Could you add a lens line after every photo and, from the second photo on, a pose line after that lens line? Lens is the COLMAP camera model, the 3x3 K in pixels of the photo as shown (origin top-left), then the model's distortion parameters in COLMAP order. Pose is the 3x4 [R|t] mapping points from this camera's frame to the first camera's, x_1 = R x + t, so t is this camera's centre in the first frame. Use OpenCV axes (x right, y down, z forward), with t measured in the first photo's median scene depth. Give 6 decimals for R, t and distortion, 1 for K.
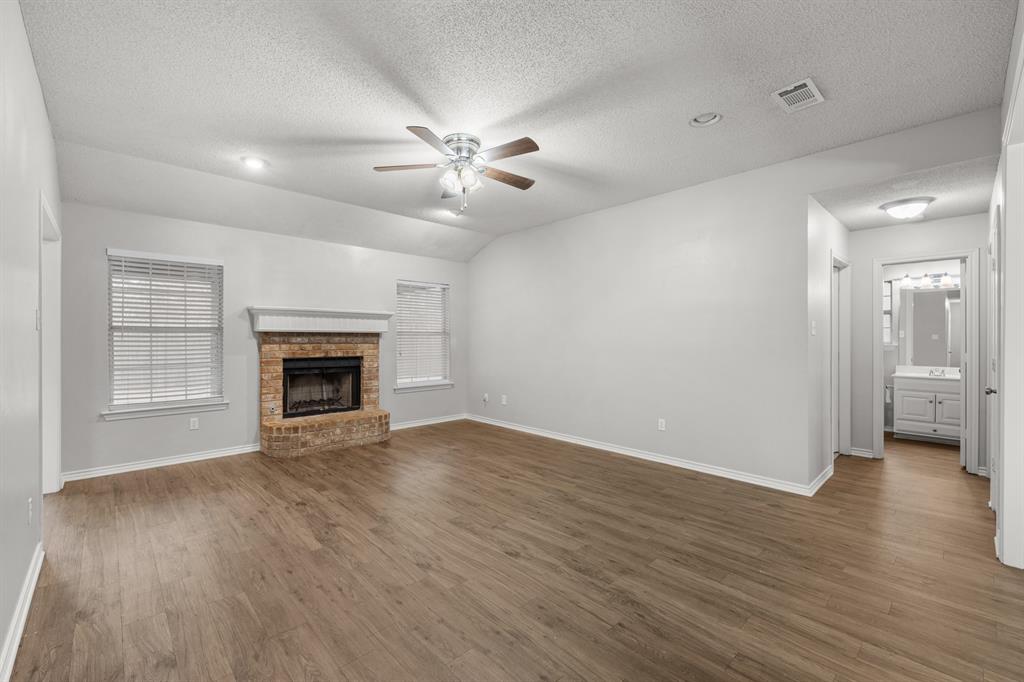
lens RADIAL K [[428.7, 0, 502.5], [0, 428.7, 338.7], [0, 0, 1]] dist [0.000604, 0.000159]
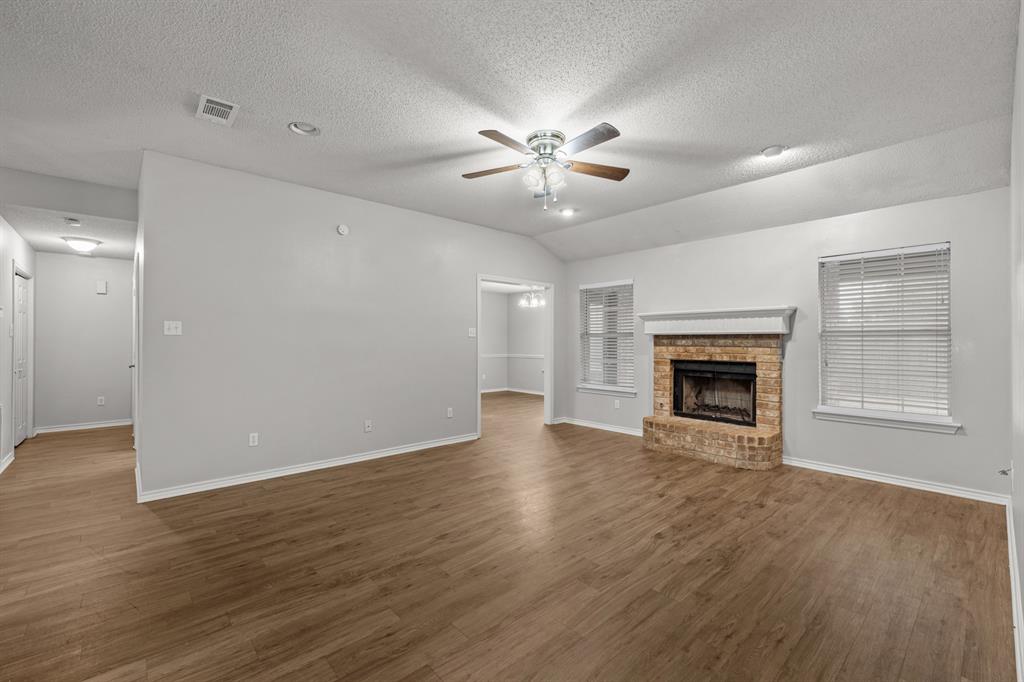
lens RADIAL K [[428.7, 0, 502.5], [0, 428.7, 338.7], [0, 0, 1]] dist [0.000604, 0.000159]
pose [[-0.024458, -0.007252, -0.999675, 0.576967], [-0.001669, 0.999973, -0.007213, 0.002180], [0.999699, 0.001492, -0.024469, 0.607122]]
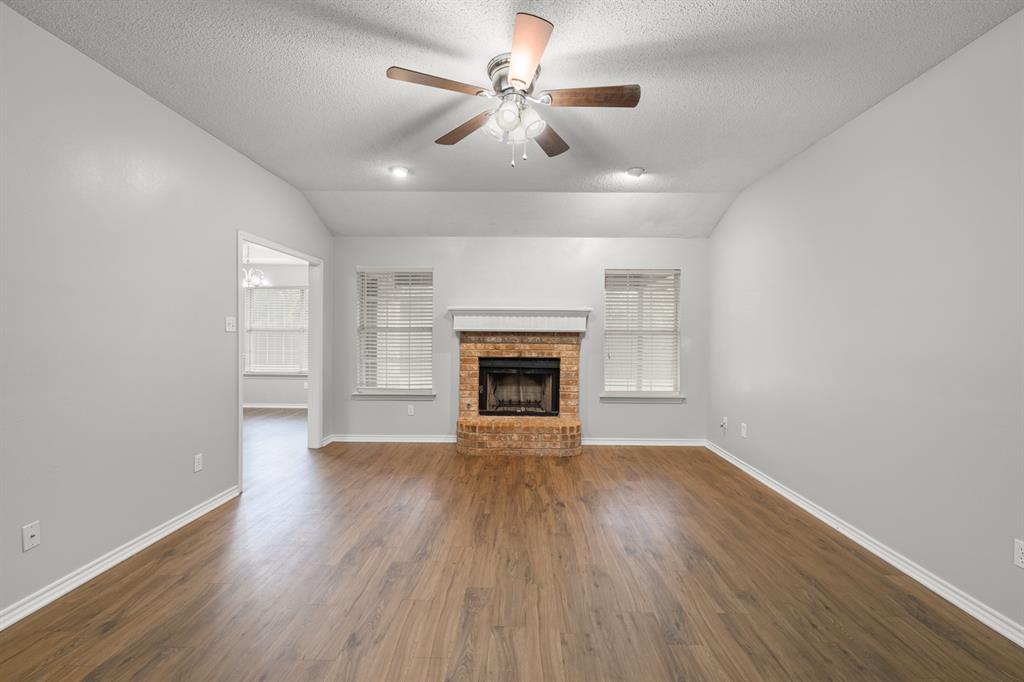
lens RADIAL K [[432.6, 0, 517.7], [0, 432.6, 337.7], [0, 0, 1]] dist [0.000490, -0.000111]
pose [[0.724665, 0.011447, -0.689006, 0.270720], [-0.007587, 0.999934, 0.008633, -0.010285], [0.689059, -0.001028, 0.724704, 0.313988]]
